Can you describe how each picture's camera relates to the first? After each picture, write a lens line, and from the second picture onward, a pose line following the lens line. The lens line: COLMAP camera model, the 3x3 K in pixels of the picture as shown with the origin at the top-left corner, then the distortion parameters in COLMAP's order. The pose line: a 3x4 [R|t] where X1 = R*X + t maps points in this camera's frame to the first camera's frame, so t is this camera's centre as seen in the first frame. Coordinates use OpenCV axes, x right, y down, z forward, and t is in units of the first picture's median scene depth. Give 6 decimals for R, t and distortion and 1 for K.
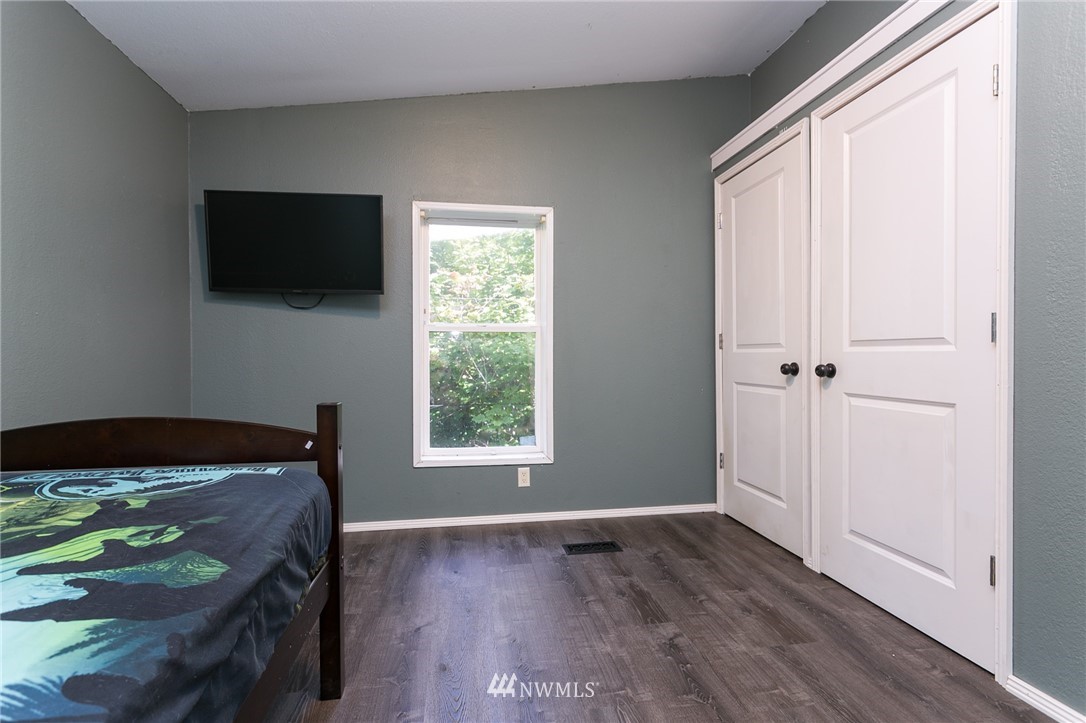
lens RADIAL K [[512.1, 0, 543.7], [0, 512.1, 360.0], [0, 0, 1]] dist [-0.000202, 0.002372]
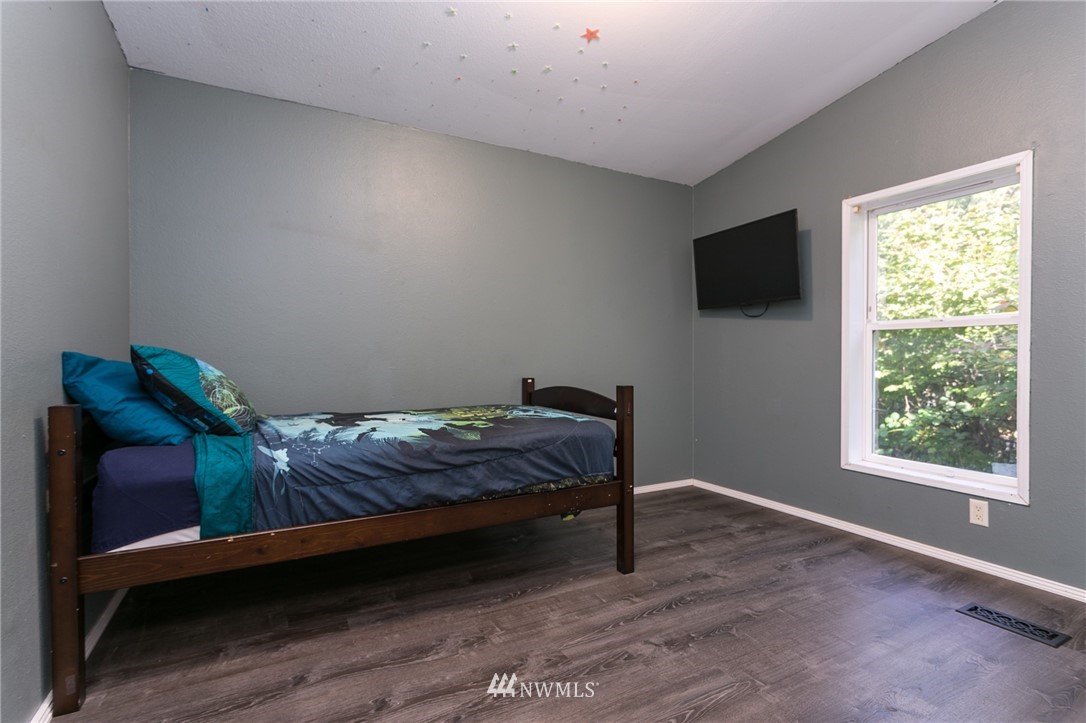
lens RADIAL K [[512.1, 0, 546.2], [0, 512.1, 360.1], [0, 0, 1]] dist [-0.000202, 0.002372]
pose [[0.326869, 0.007784, -0.945038, 0.522832], [-0.010763, 0.999932, 0.004513, 0.001864], [0.945008, 0.008696, 0.326930, 0.137718]]
